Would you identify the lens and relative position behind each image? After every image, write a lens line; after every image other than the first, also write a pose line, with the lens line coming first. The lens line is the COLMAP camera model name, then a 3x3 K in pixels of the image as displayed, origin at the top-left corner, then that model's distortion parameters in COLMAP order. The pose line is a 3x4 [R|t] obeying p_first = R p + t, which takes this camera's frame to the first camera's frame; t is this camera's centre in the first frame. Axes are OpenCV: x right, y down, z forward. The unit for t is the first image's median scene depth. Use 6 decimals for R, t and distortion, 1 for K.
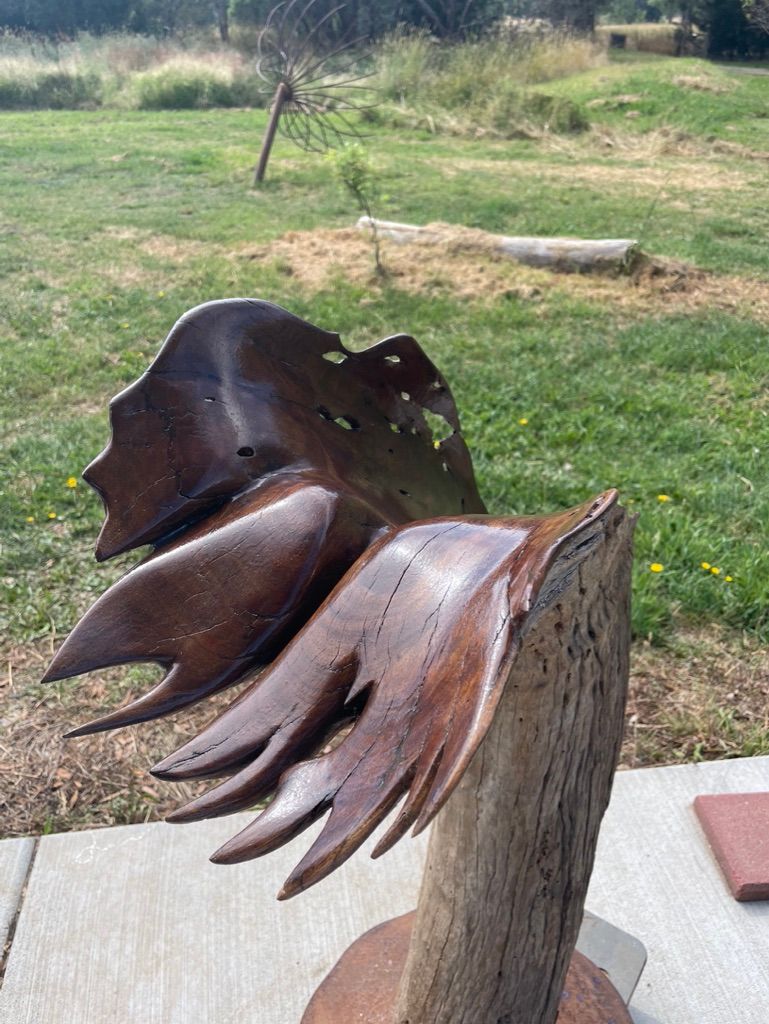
lens RADIAL K [[790.9, 0, 384.5], [0, 790.9, 512.0], [0, 0, 1]] dist [0.085959, -0.139840]
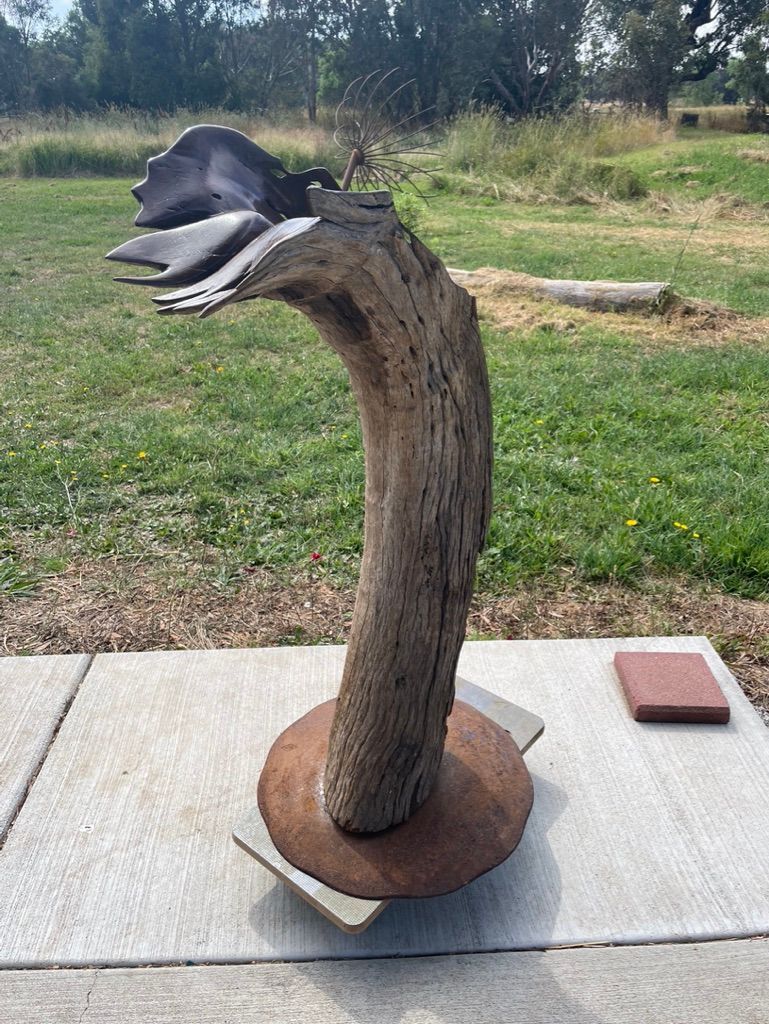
lens RADIAL K [[790.9, 0, 384.5], [0, 790.9, 512.0], [0, 0, 1]] dist [0.085959, -0.139840]
pose [[0.995776, 0.040053, -0.082624, 0.037024], [-0.046613, 0.995780, -0.079058, 0.072616], [0.079109, 0.082576, 0.993440, -0.073935]]
